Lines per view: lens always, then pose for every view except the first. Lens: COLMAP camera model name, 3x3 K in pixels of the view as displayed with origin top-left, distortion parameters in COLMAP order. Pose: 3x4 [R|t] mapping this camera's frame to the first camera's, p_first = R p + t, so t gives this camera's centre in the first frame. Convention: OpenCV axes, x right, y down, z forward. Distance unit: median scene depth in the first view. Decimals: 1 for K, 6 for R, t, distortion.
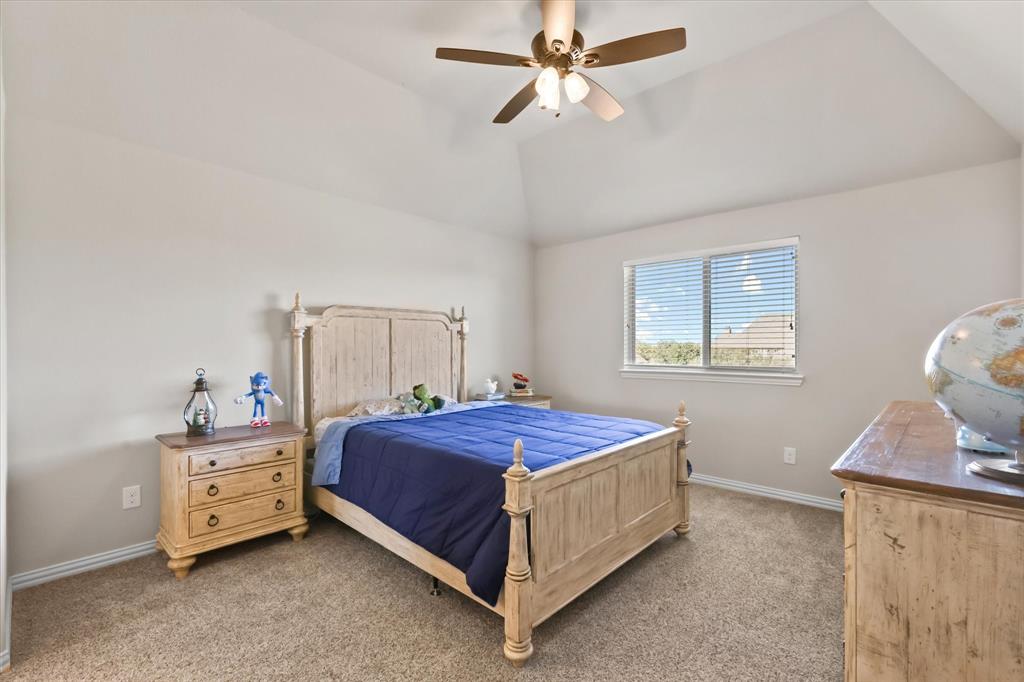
lens RADIAL K [[452.7, 0, 507.0], [0, 452.7, 342.6], [0, 0, 1]] dist [-0.001954, -0.000135]
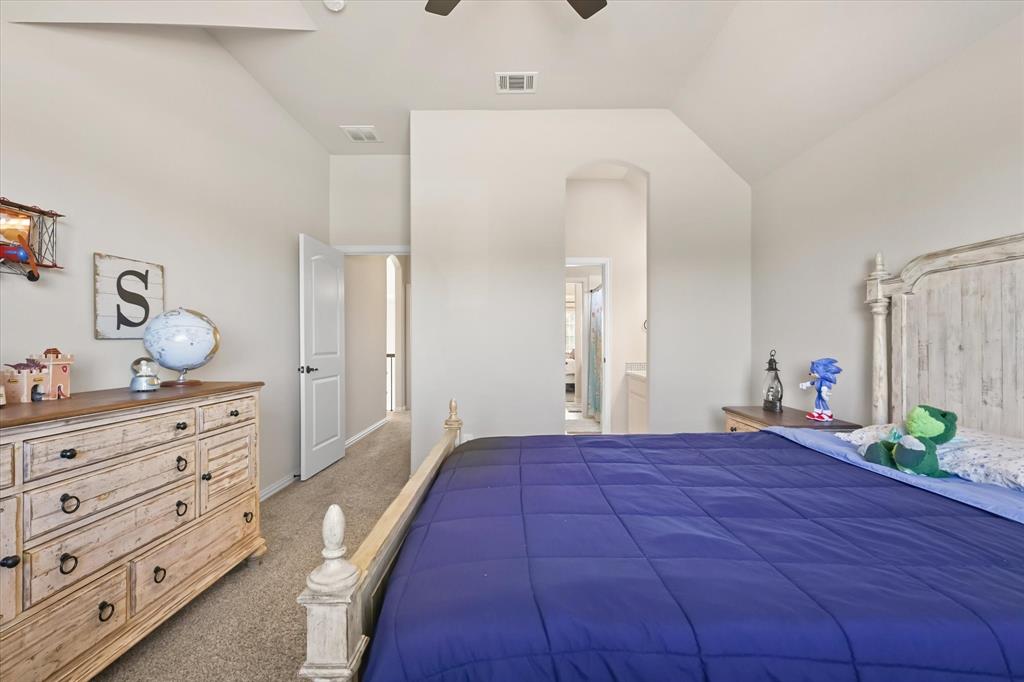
lens RADIAL K [[452.7, 0, 507.0], [0, 452.7, 342.6], [0, 0, 1]] dist [-0.001954, -0.000135]
pose [[-0.728771, 0.002230, -0.684754, 0.414047], [0.004066, 0.999991, -0.001070, 0.029187], [0.684745, -0.003564, -0.728774, 1.041203]]
